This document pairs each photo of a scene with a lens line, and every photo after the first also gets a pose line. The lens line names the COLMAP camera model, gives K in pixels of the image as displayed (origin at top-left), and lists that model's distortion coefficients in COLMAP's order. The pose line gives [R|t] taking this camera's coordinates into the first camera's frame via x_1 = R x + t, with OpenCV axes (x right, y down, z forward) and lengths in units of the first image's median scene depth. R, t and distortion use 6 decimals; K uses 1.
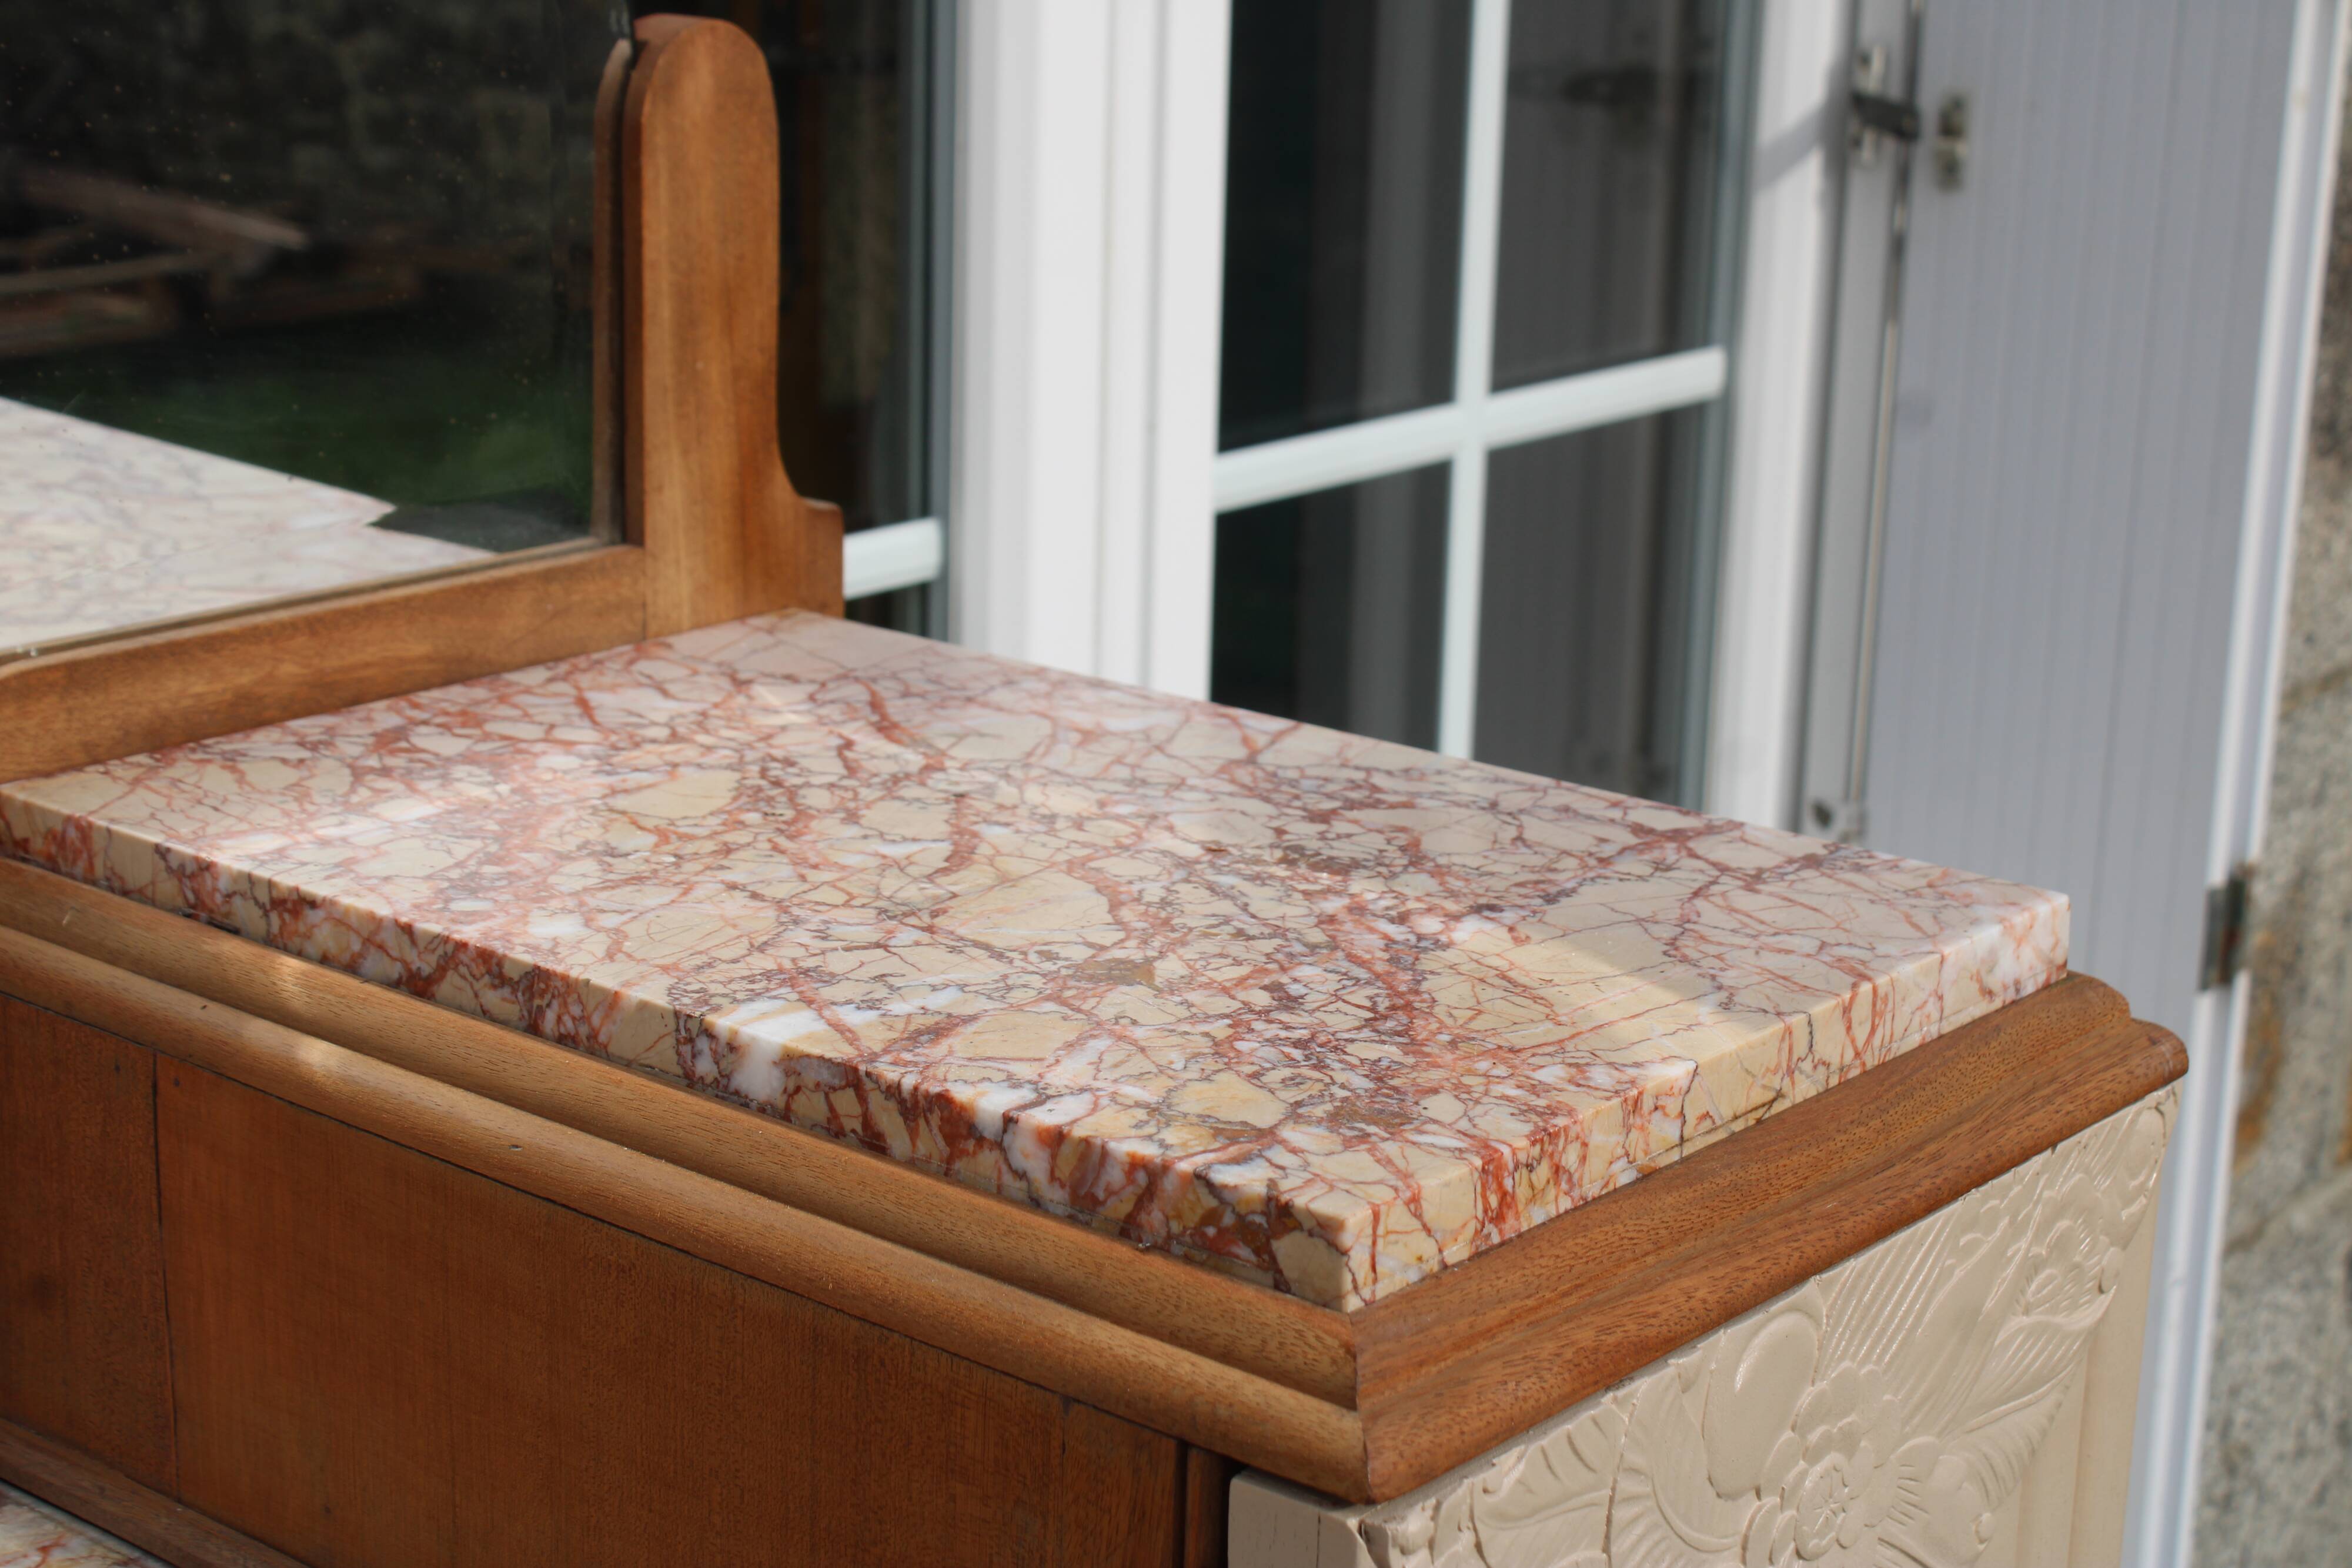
lens RADIAL K [[4021.0, 0, 1178.3], [0, 4021.0, 751.7], [0, 0, 1]] dist [-0.001475, 0.062827]
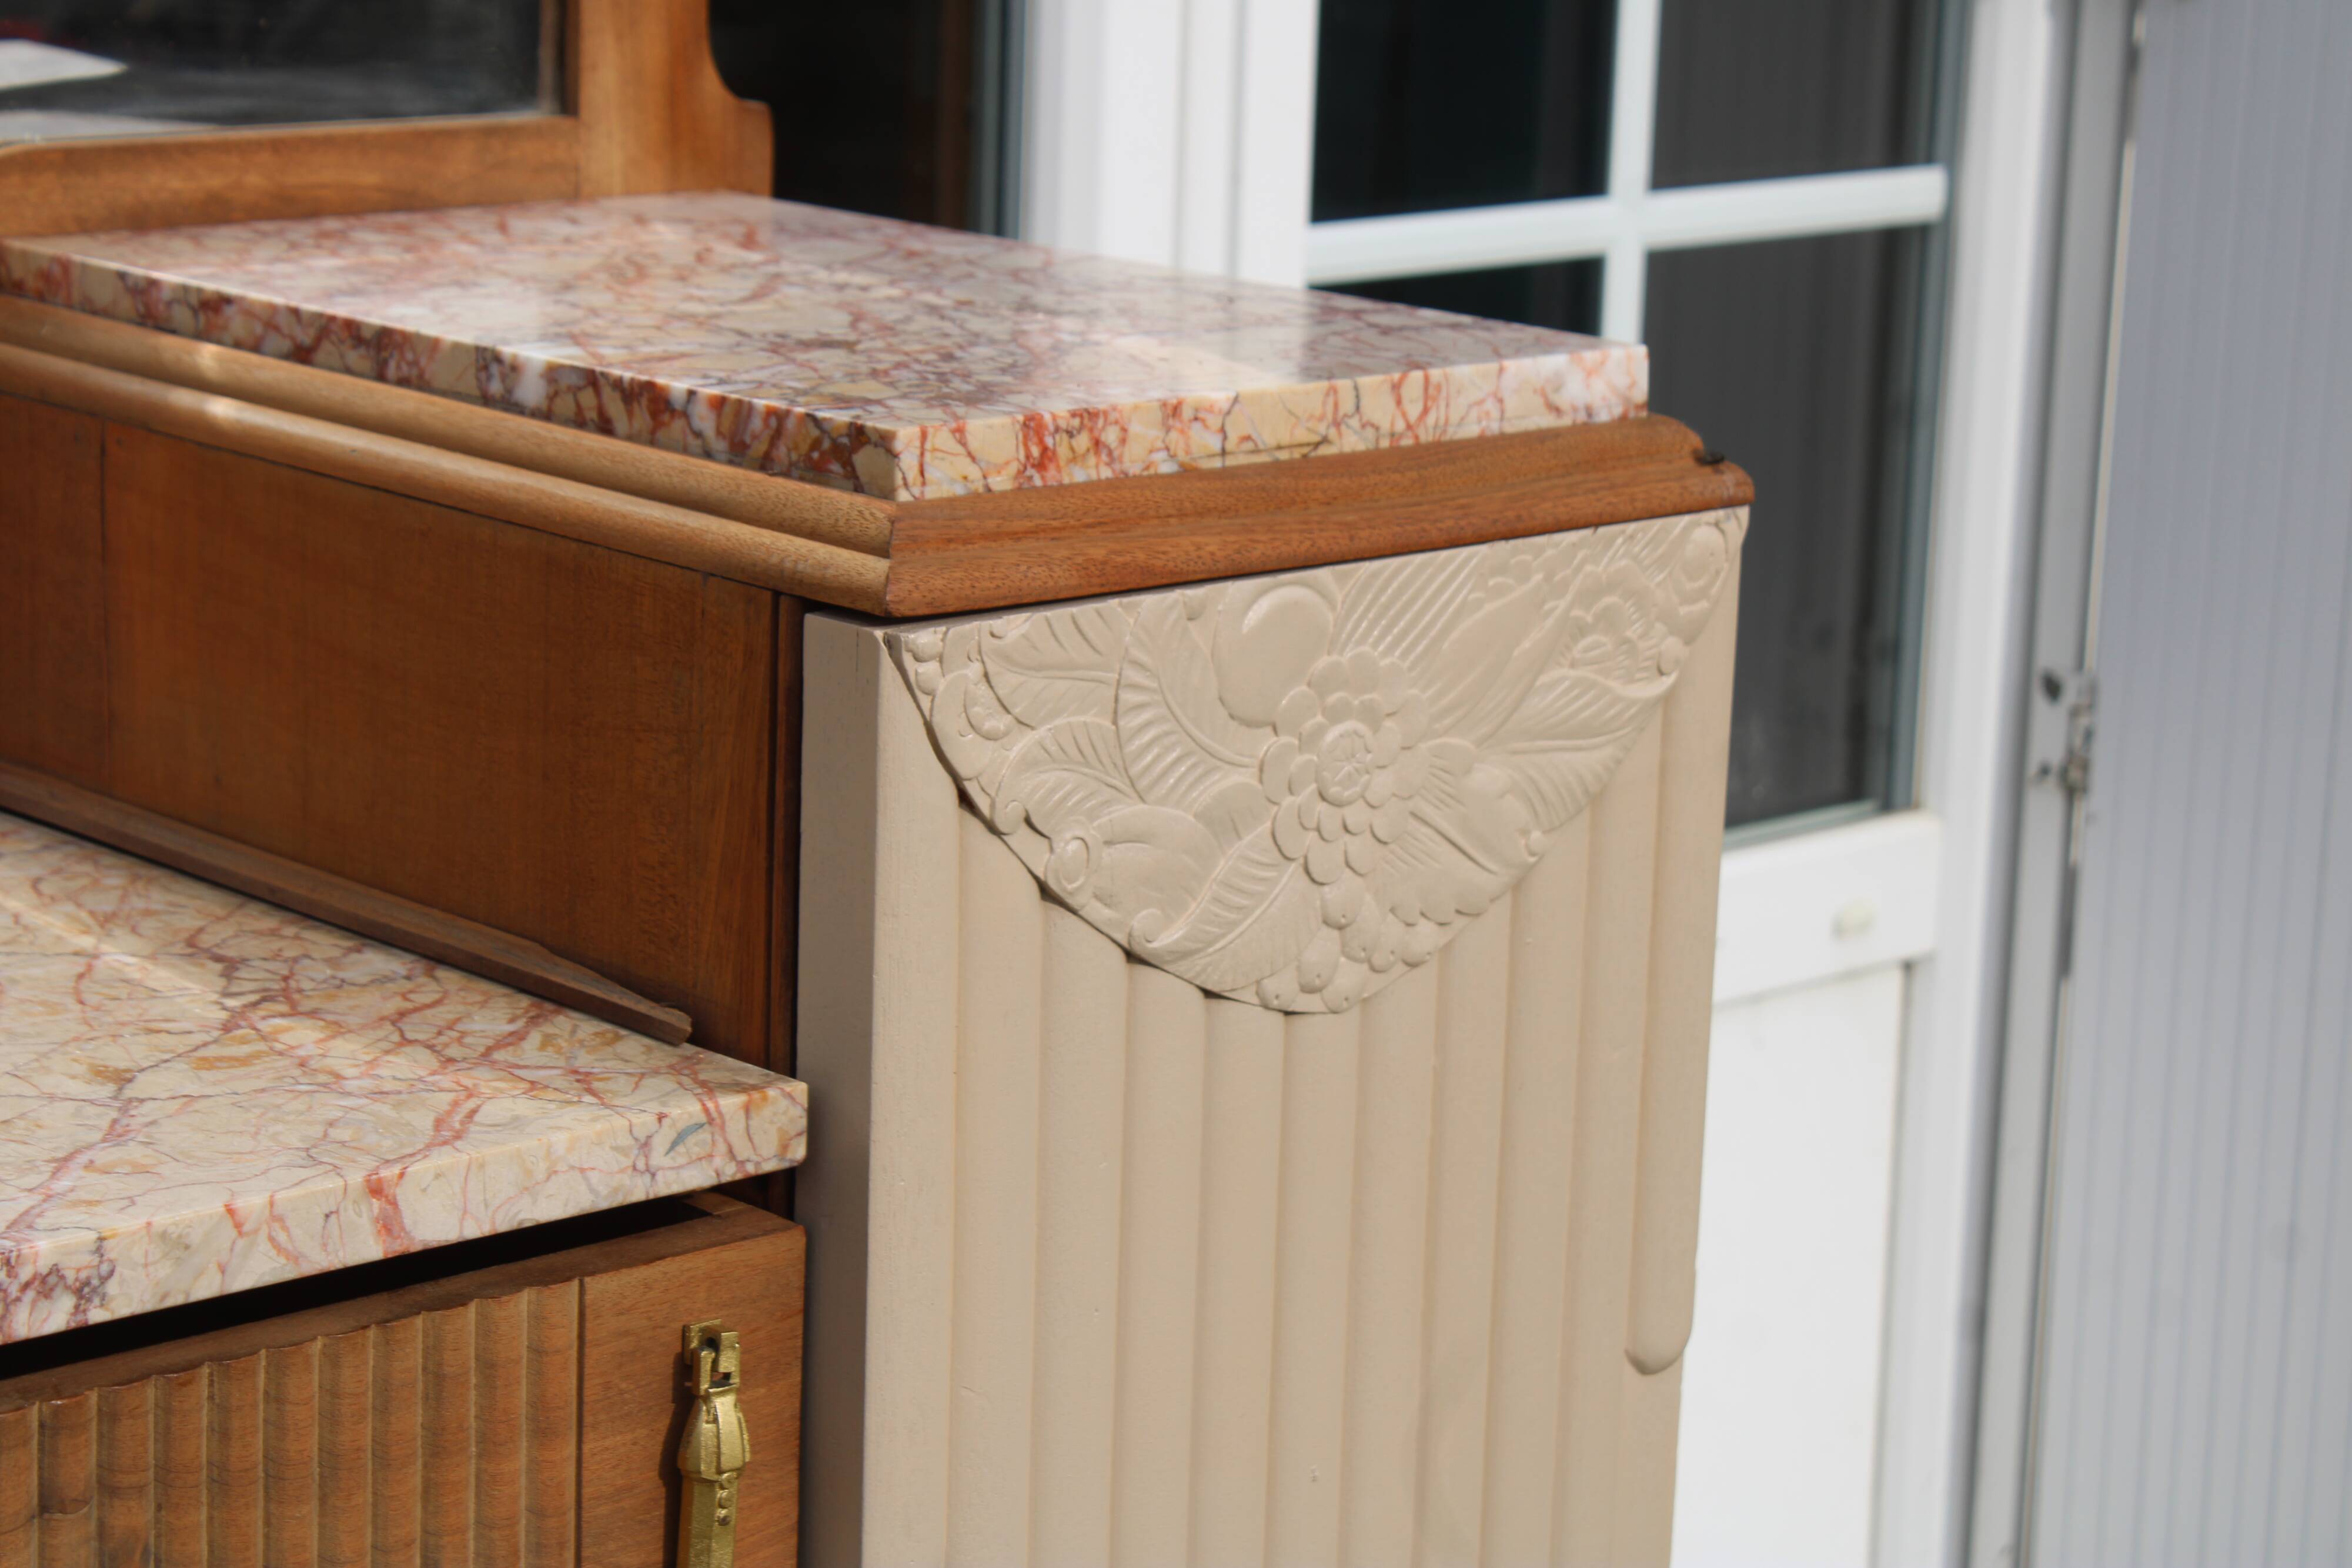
lens RADIAL K [[5548.3, 0, 1153.6], [0, 5548.3, 732.8], [0, 0, 1]] dist [0.078983, 0.219473]
pose [[0.991751, 0.034743, -0.123384, 0.321360], [-0.041151, 0.997913, -0.049770, 0.272416], [0.121398, 0.054436, 0.991110, -0.755828]]
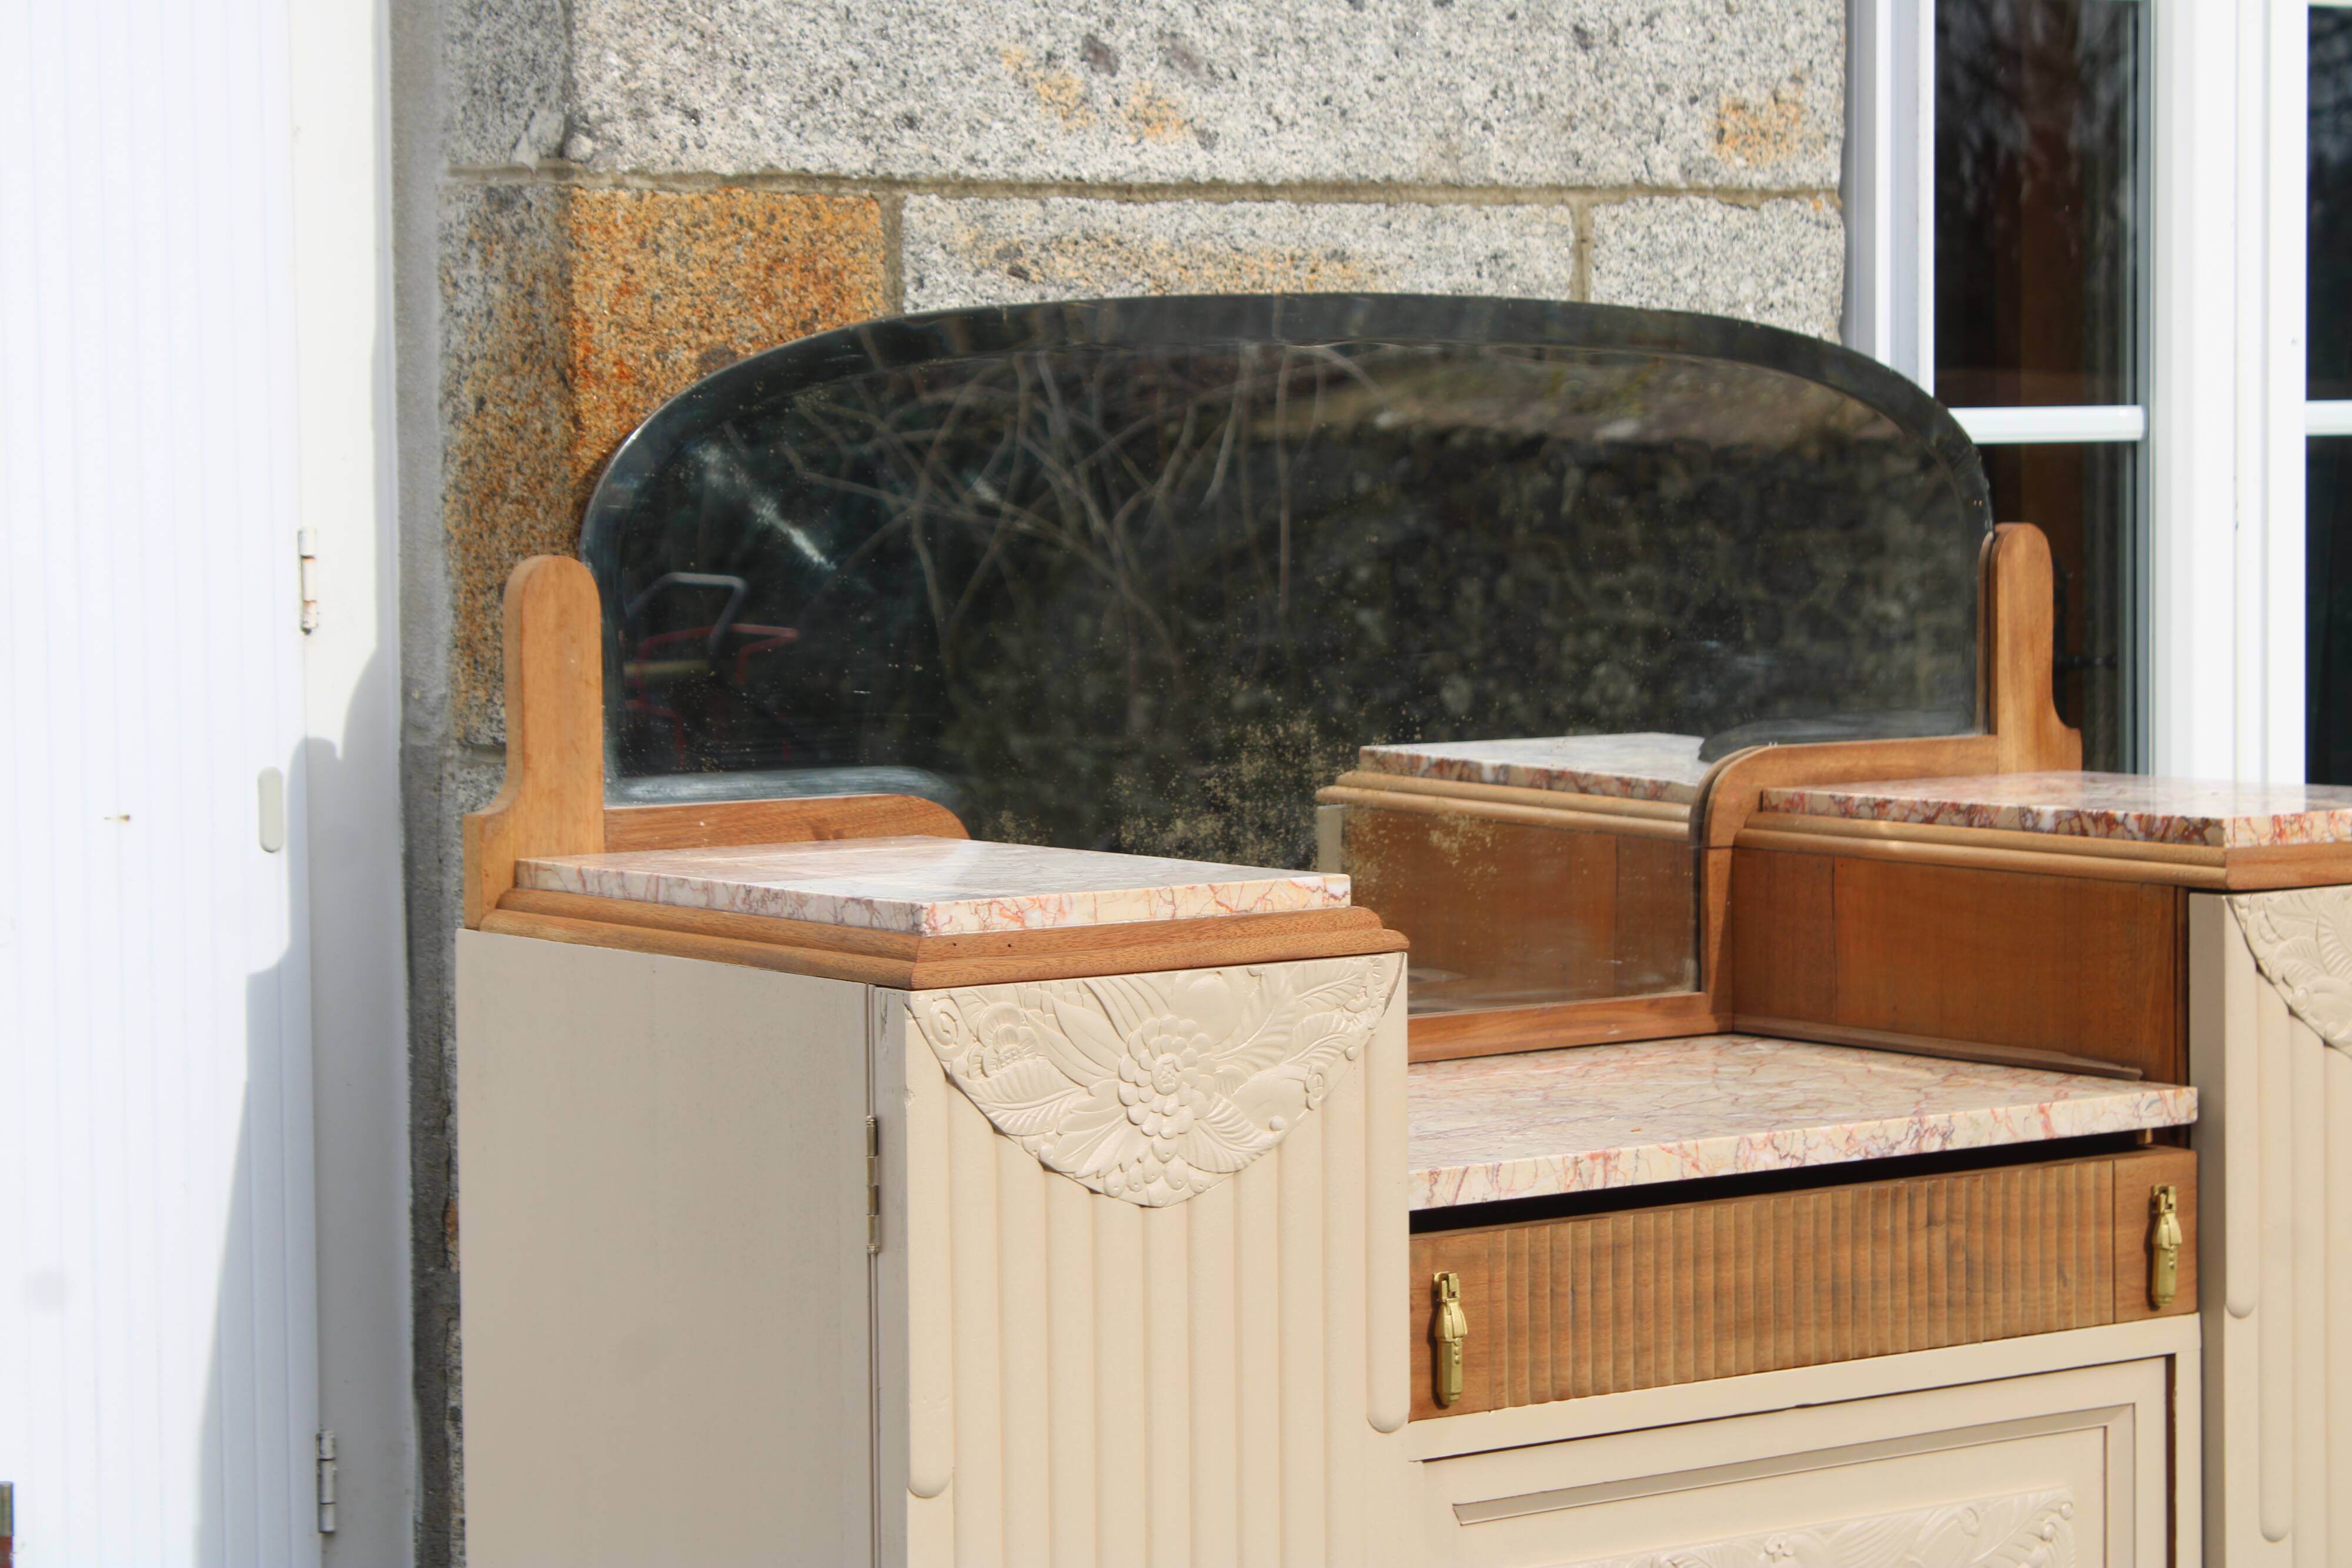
lens RADIAL K [[5548.3, 0, 1153.6], [0, 5548.3, 732.8], [0, 0, 1]] dist [0.078983, 0.219473]
pose [[0.967073, -0.020275, -0.253689, 0.315455], [-0.032992, 0.978423, -0.203961, 0.902729], [0.252350, 0.205615, 0.945538, -3.209520]]
